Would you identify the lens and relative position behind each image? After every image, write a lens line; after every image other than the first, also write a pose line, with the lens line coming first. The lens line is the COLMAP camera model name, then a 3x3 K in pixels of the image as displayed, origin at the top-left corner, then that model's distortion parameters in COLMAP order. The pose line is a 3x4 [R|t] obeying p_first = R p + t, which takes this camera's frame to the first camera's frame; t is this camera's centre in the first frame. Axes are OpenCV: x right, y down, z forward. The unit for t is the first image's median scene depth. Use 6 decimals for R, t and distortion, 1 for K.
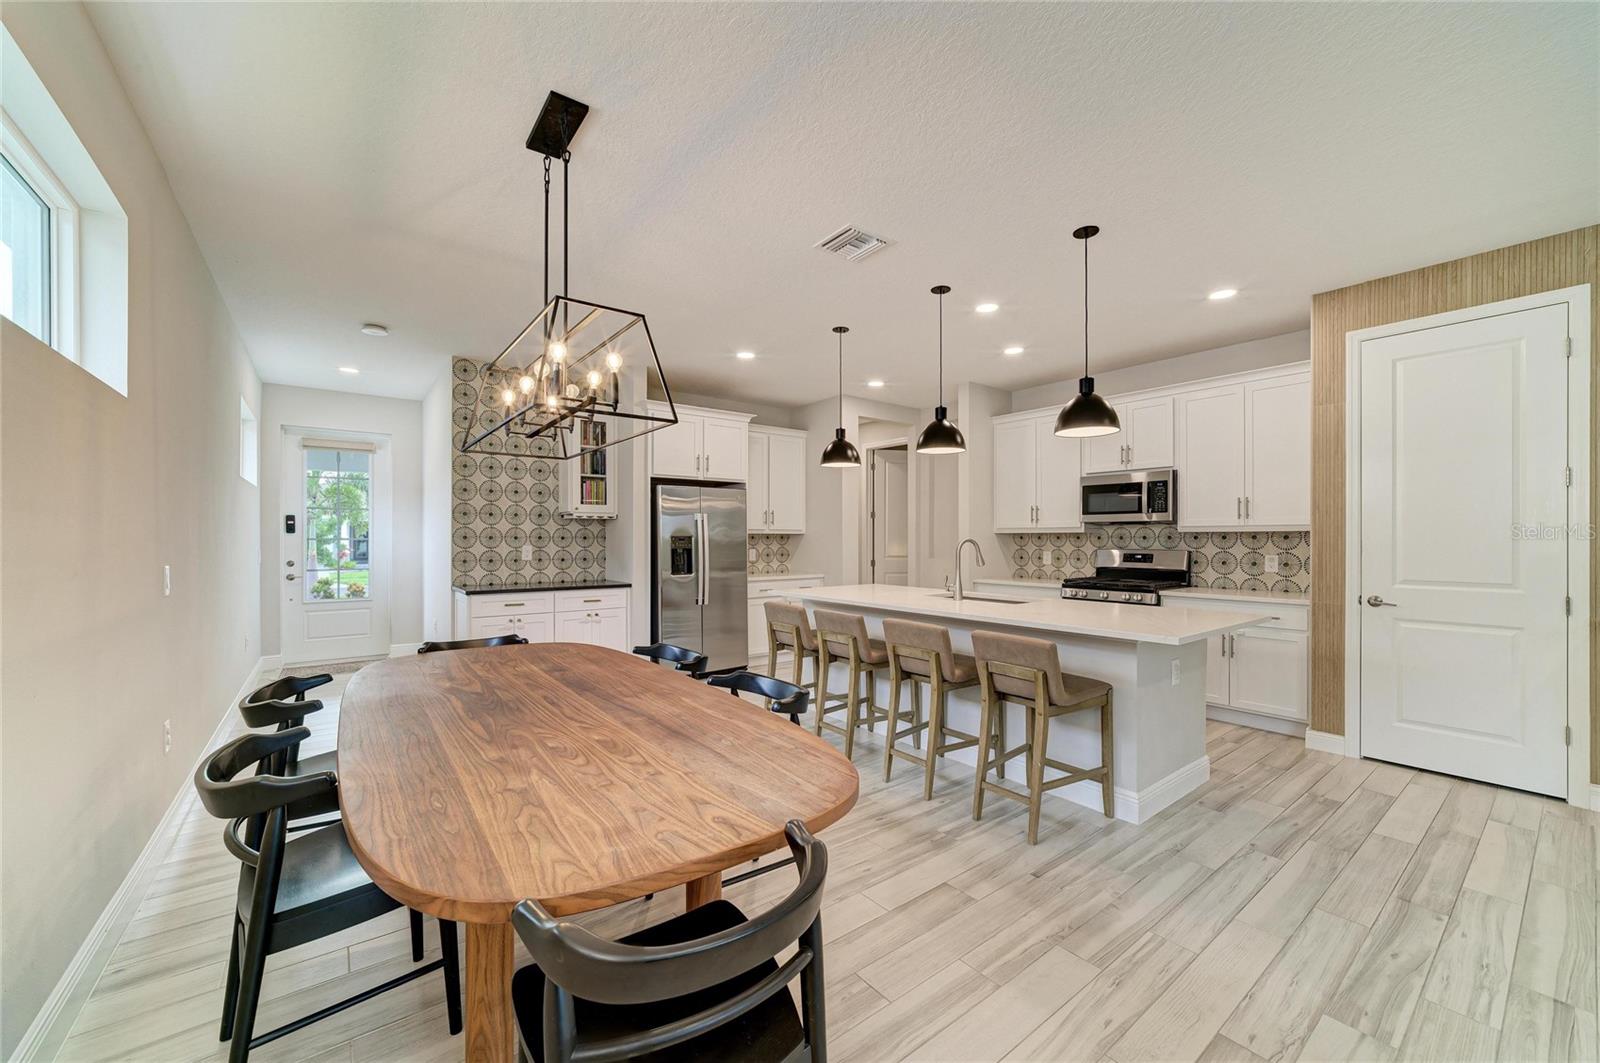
lens RADIAL K [[613.4, 0, 809.1], [0, 613.4, 538.3], [0, 0, 1]] dist [-0.012610, 0.004533]
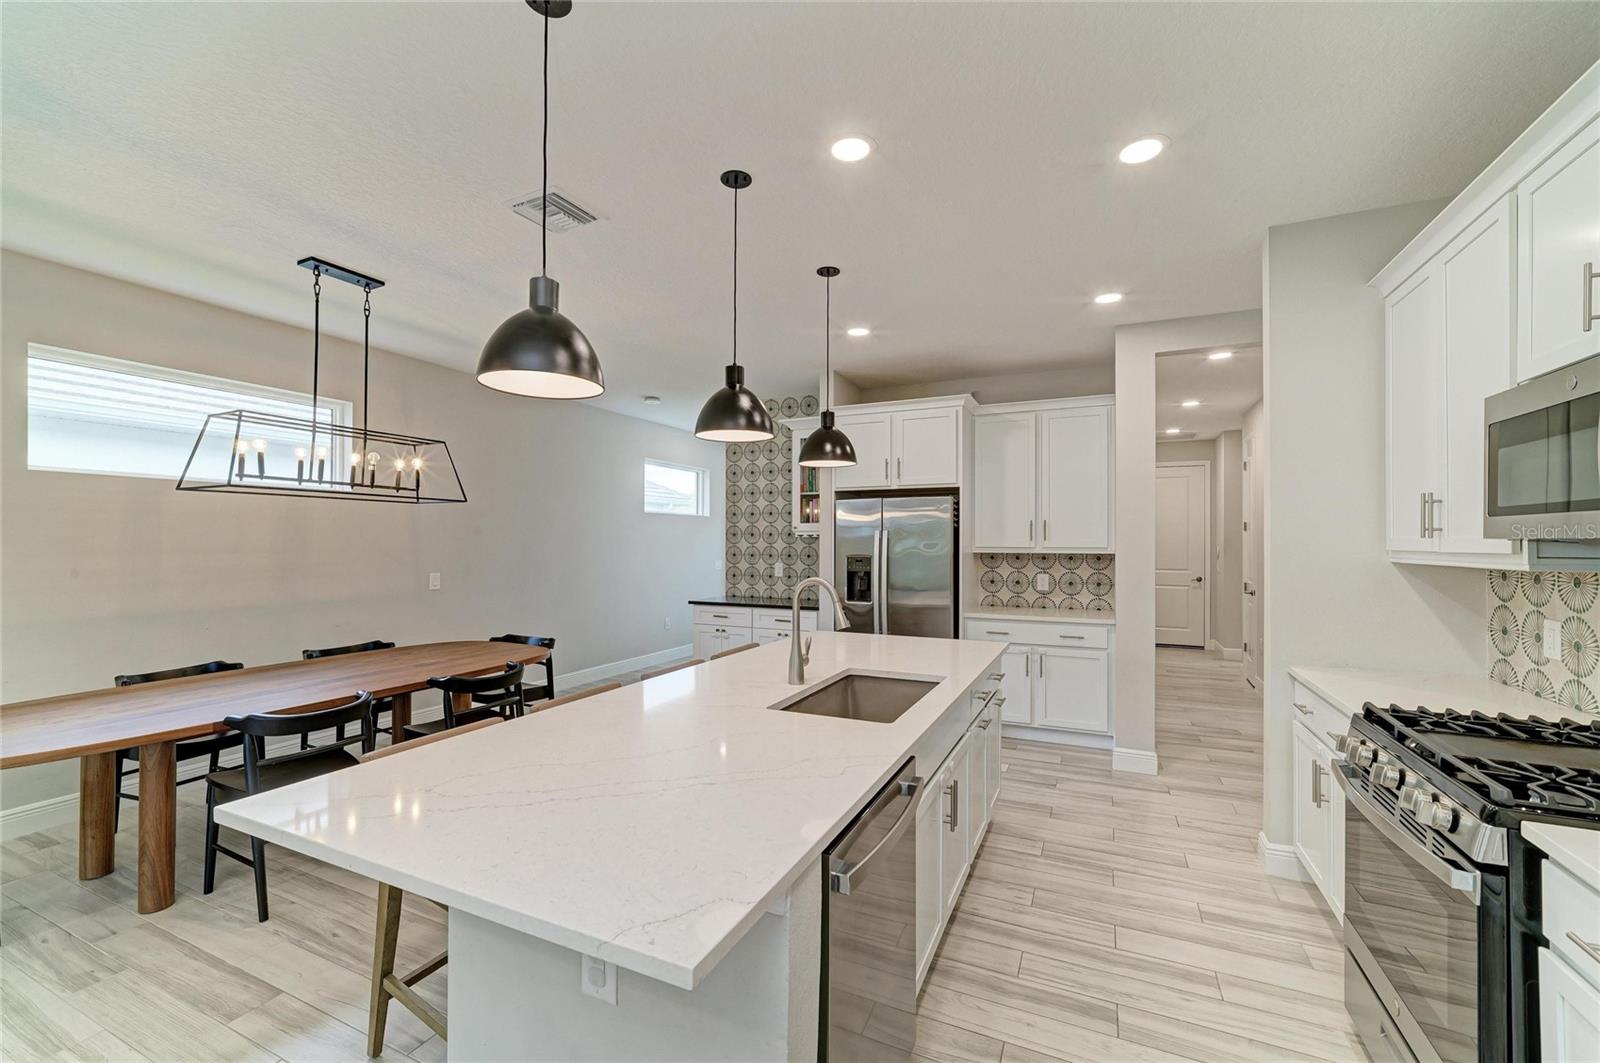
lens RADIAL K [[643.8, 0, 803.6], [0, 643.8, 538.2], [0, 0, 1]] dist [-0.014171, 0.004971]
pose [[0.461435, -0.005435, -0.887157, 0.612393], [-0.001952, 0.999973, -0.007141, -0.025527], [0.887172, 0.005027, 0.461412, 0.562961]]
